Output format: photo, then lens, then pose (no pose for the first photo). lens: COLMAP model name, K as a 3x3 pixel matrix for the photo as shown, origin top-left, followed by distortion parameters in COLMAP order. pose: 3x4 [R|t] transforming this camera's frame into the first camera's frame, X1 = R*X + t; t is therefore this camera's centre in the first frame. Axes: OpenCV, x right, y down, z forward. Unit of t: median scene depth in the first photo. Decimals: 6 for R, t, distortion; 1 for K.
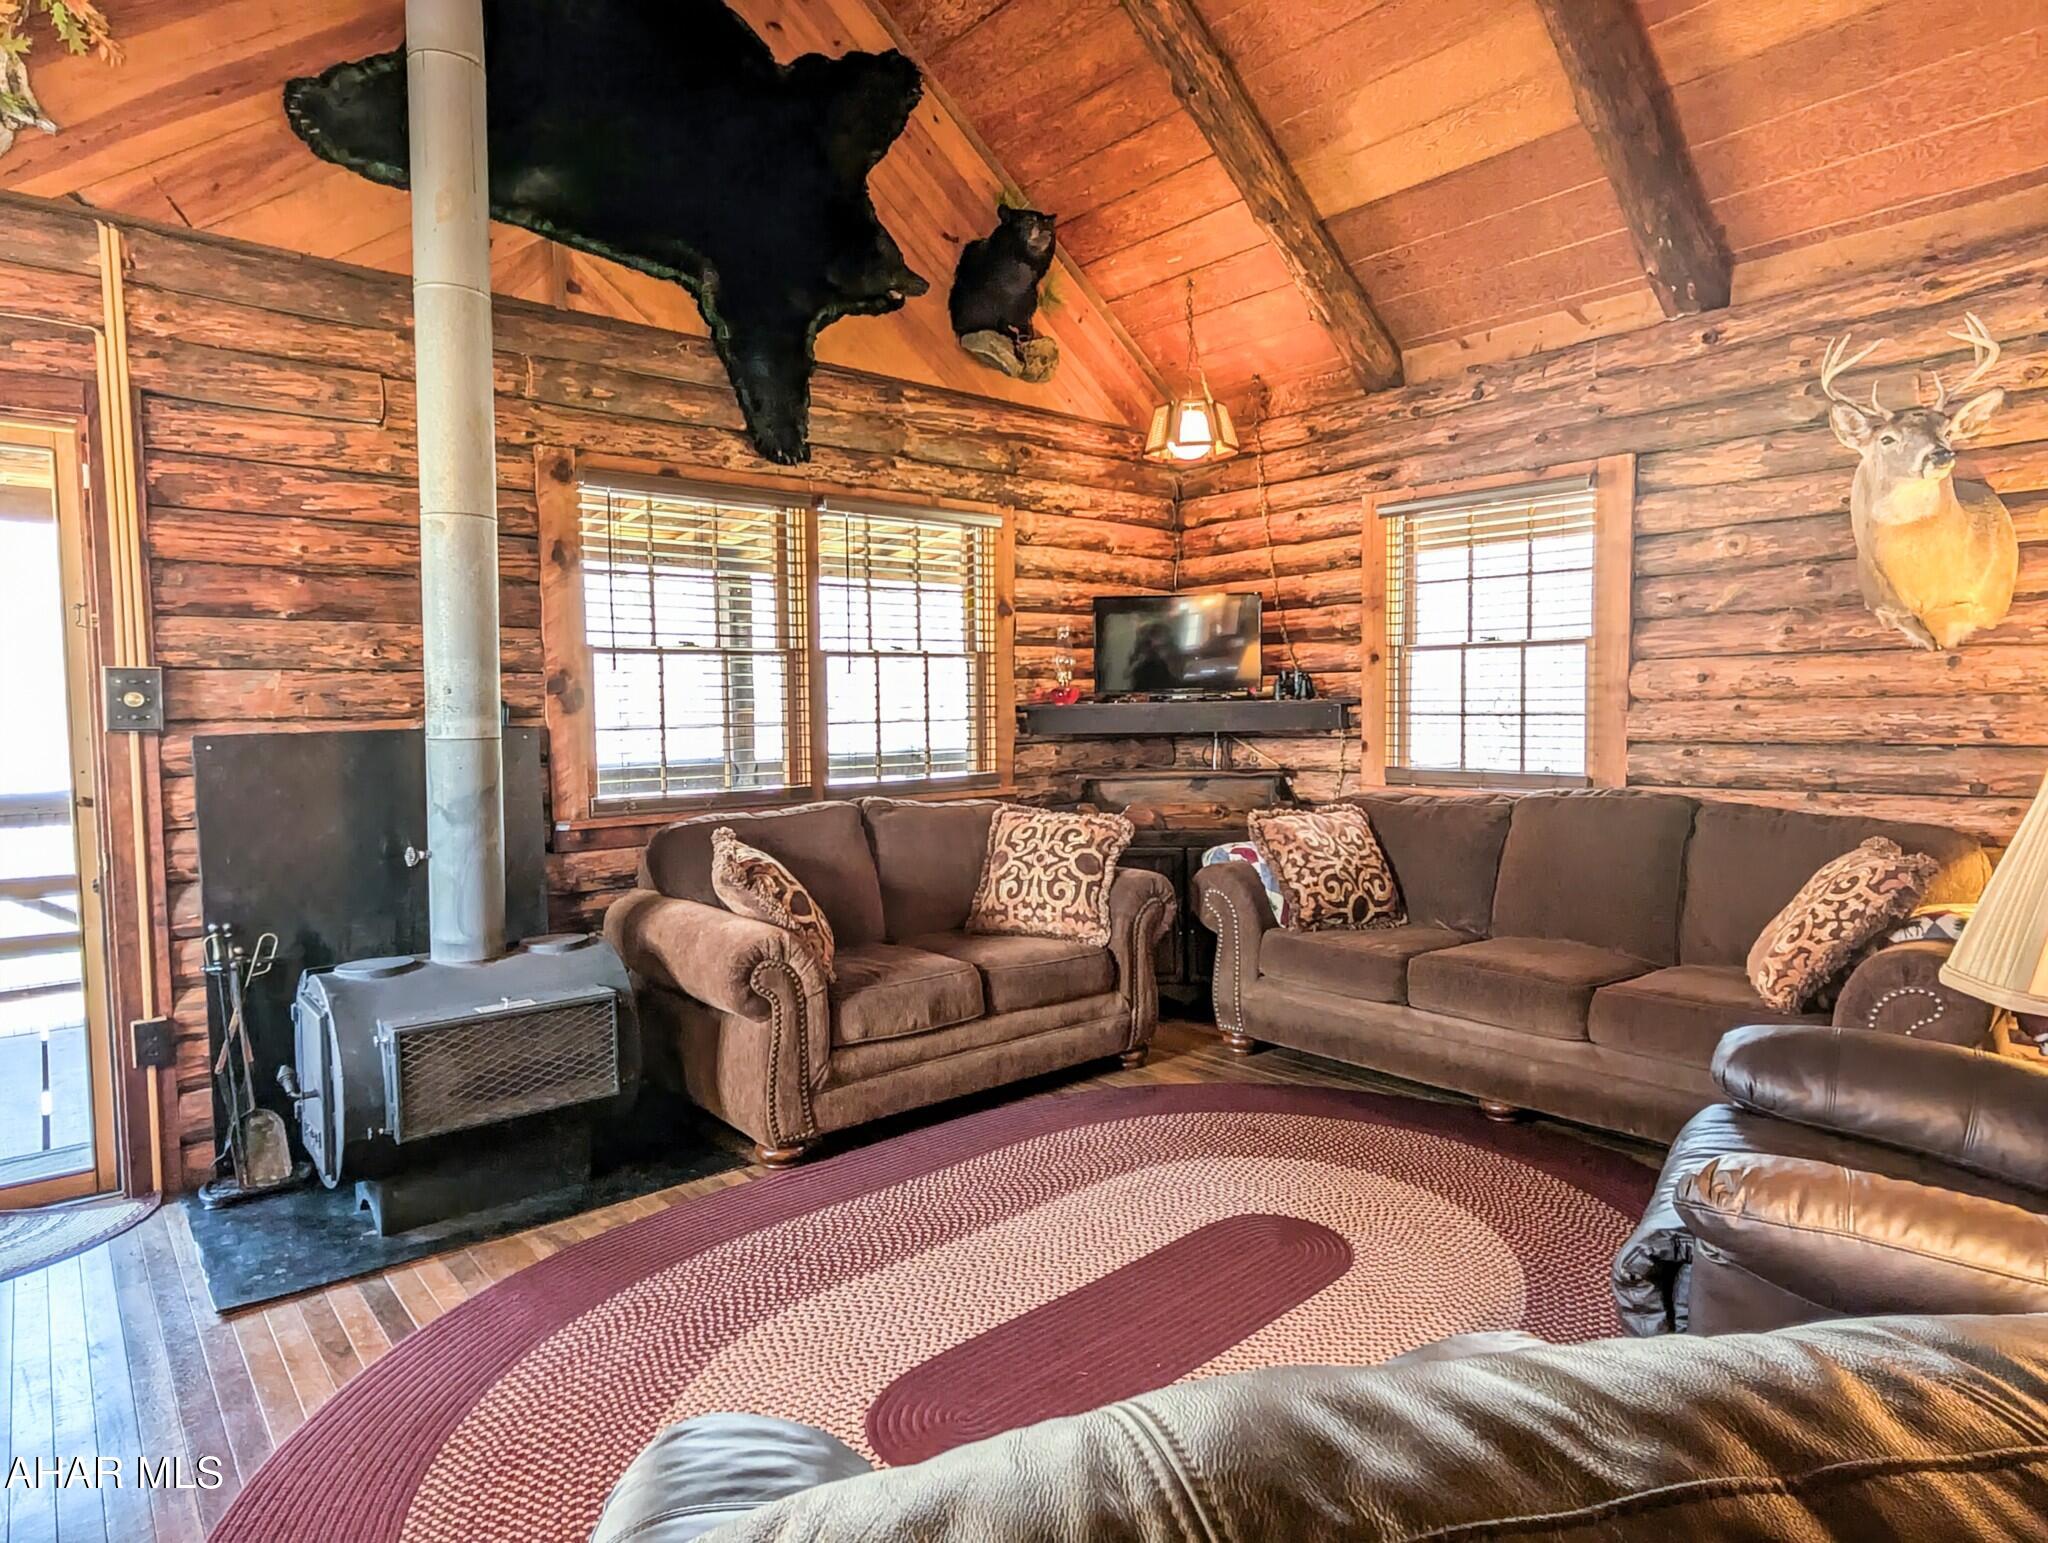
lens RADIAL K [[1183.3, 0, 1031.9], [0, 1183.3, 762.4], [0, 0, 1]] dist [-0.000721, 0.000401]
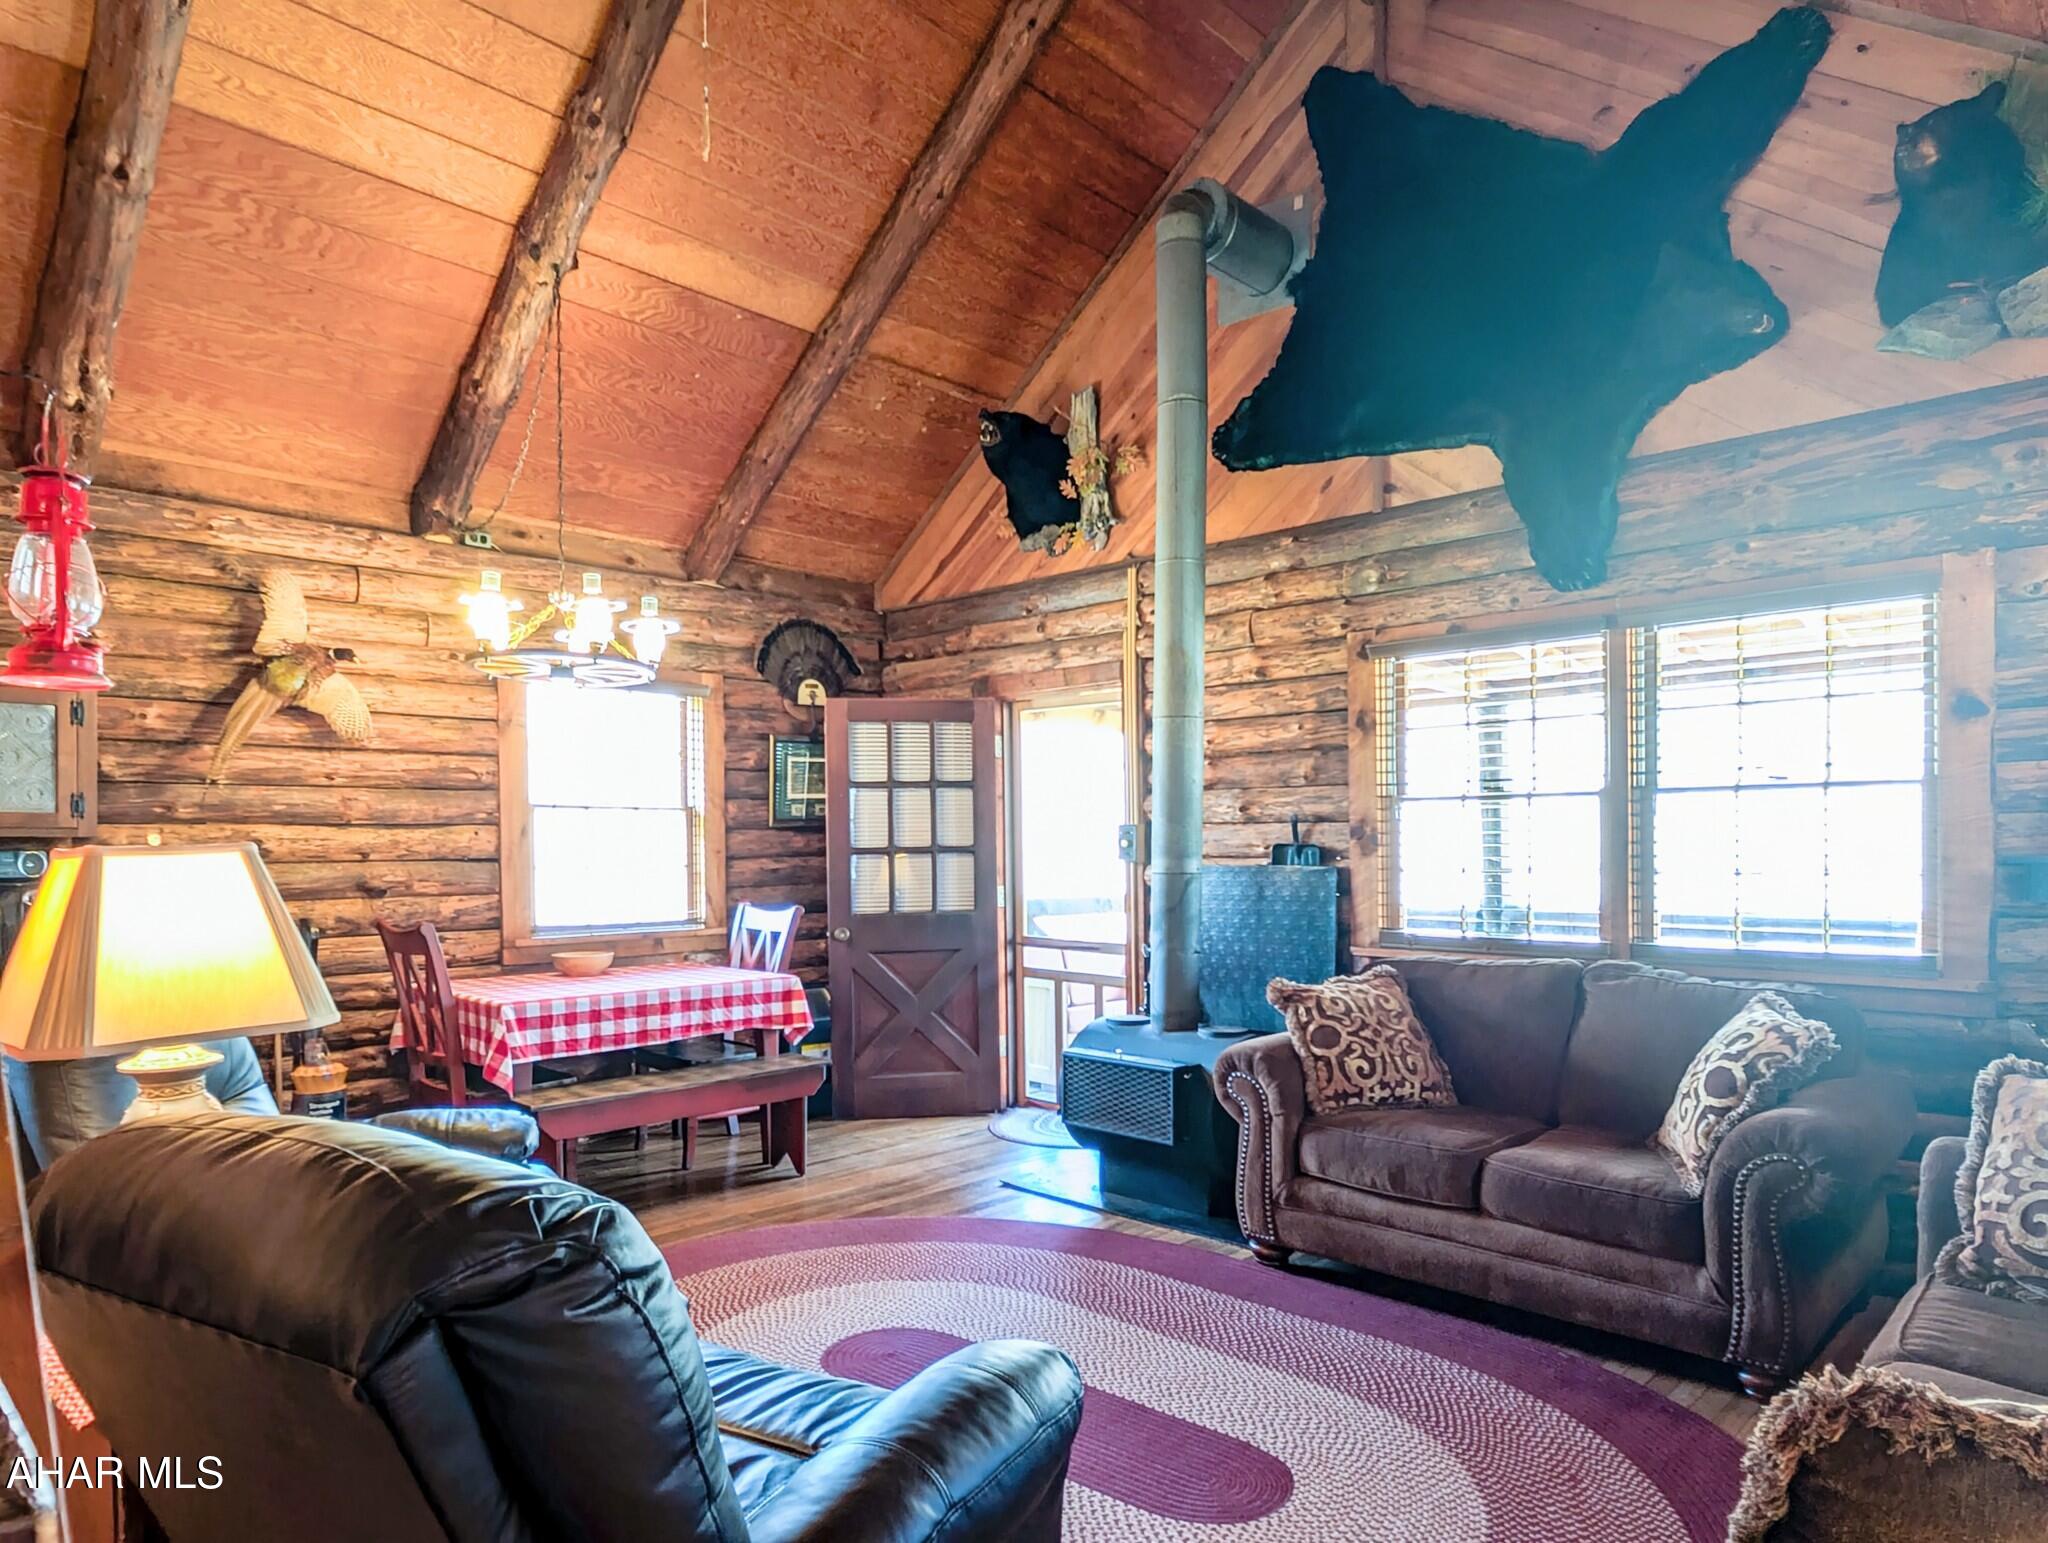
lens RADIAL K [[1256.5, 0, 1037.5], [0, 1256.5, 856.7], [0, 0, 1]] dist [0.005565, -0.003546]
pose [[0.100400, 0.020449, -0.994737, 0.934344], [-0.047438, 0.998750, 0.015744, -0.051494], [0.993816, 0.045608, 0.101245, 0.635074]]
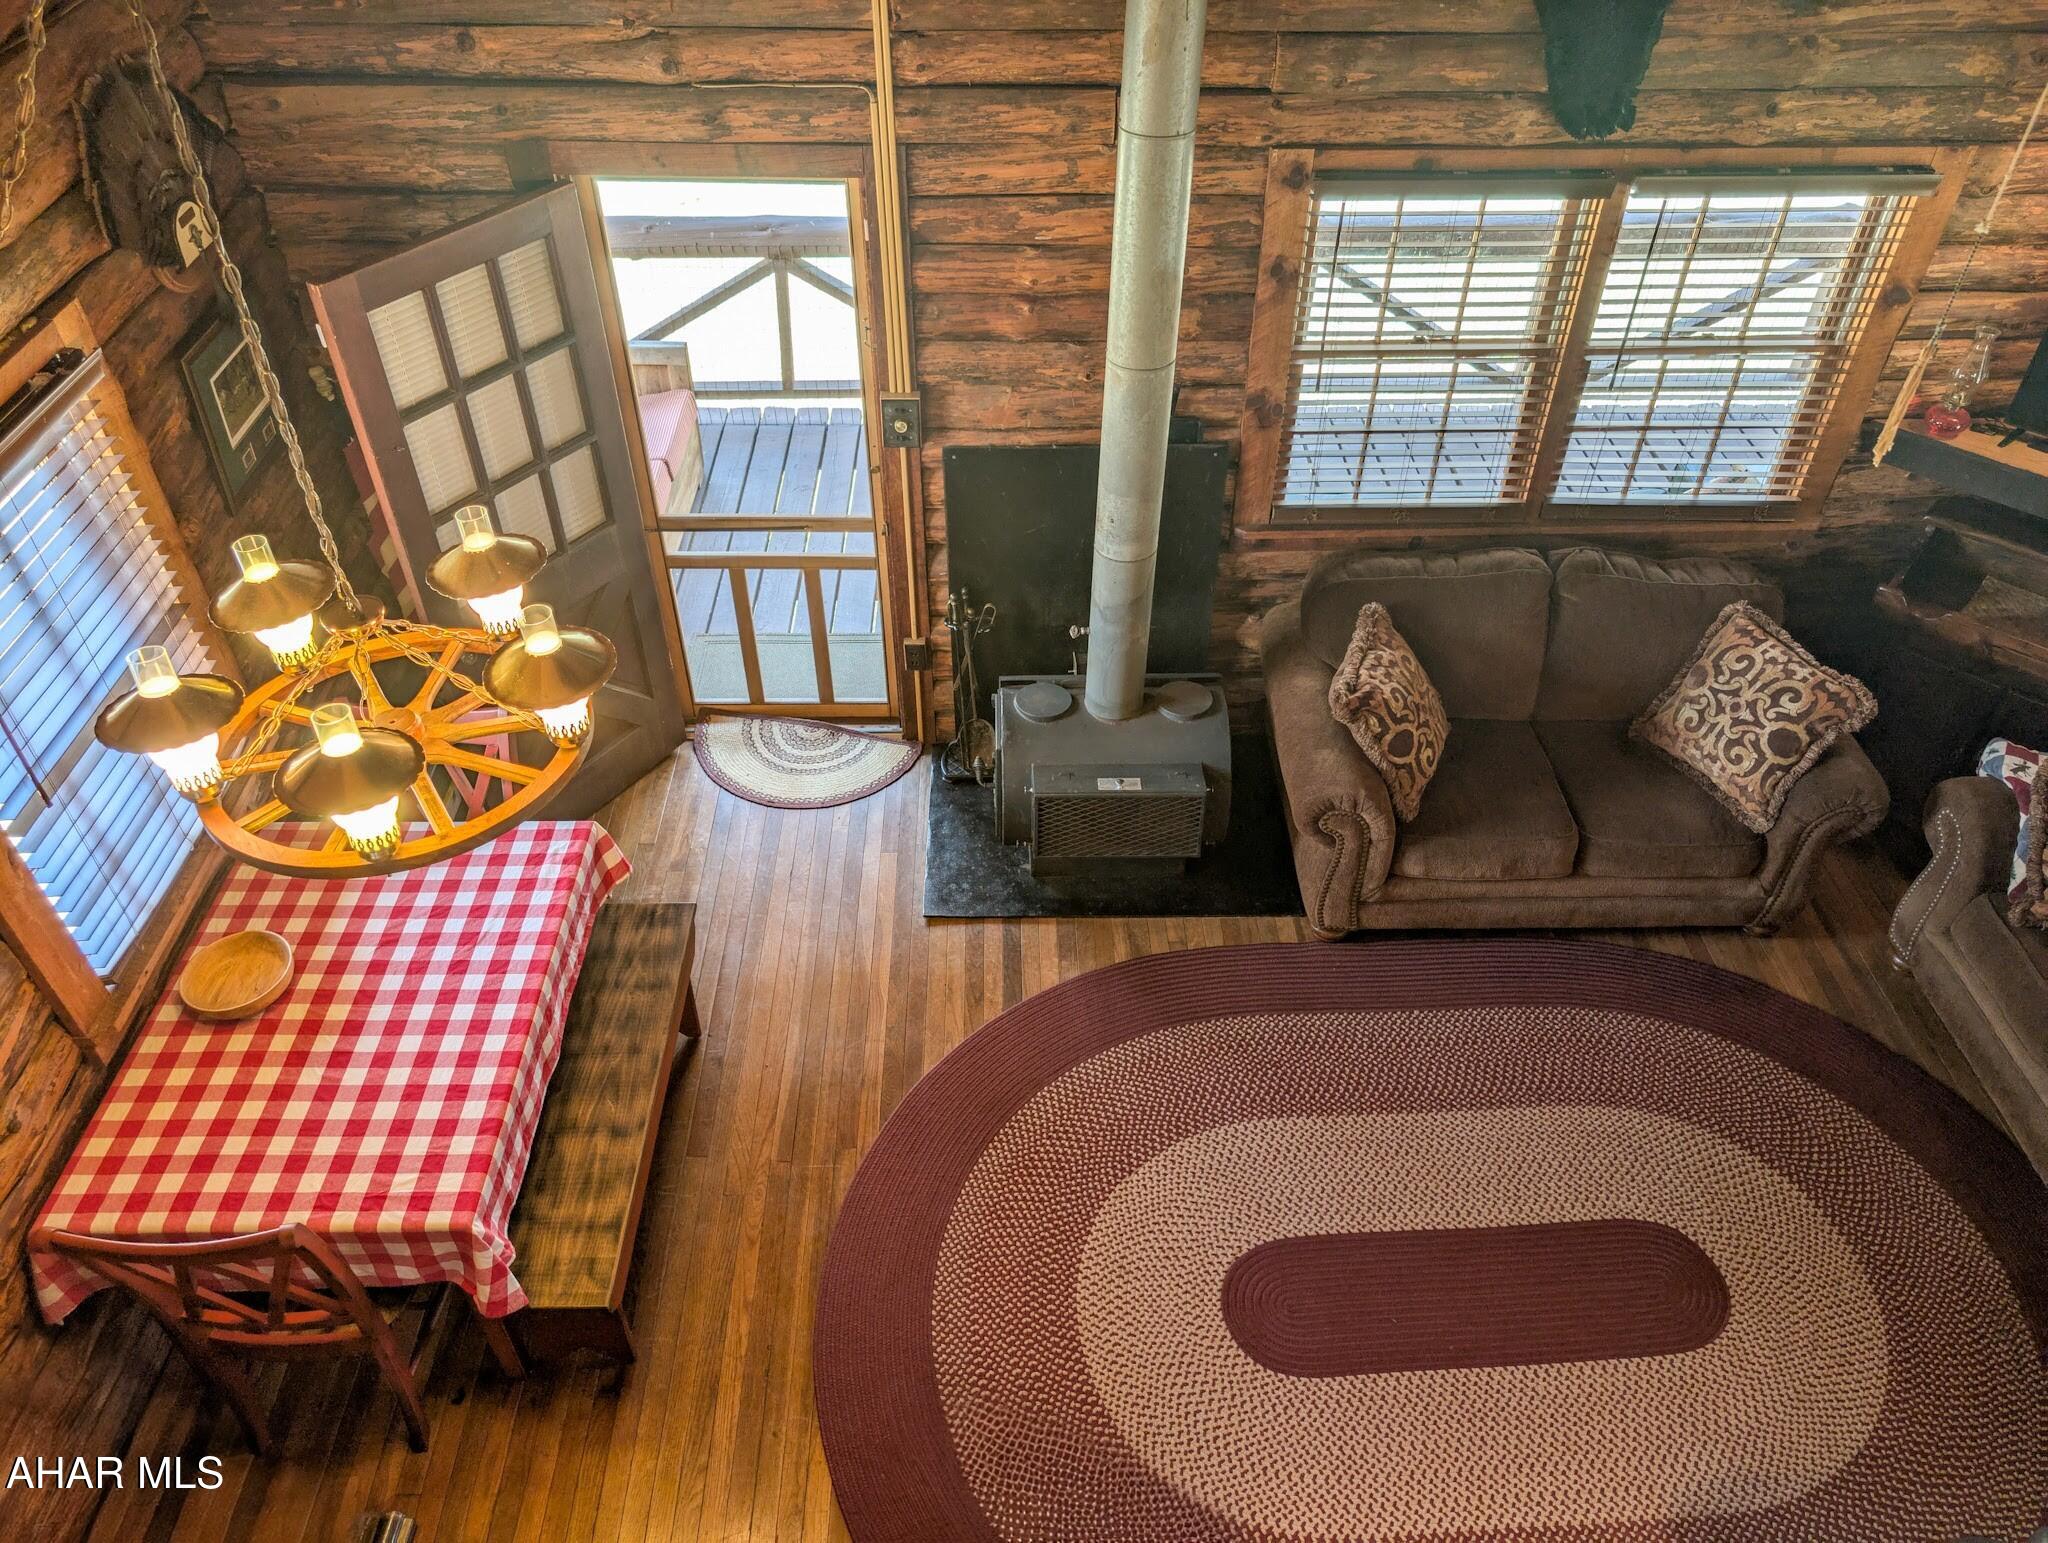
lens RADIAL K [[1470.0, 0, 1031.7], [0, 1470.0, 756.2], [0, 0, 1]] dist [0.021331, -0.019270]
pose [[0.775637, 0.426081, -0.465663, 0.155012], [-0.050451, 0.777257, 0.627157, -0.664761], [0.629160, -0.462953, 0.624366, 0.008992]]
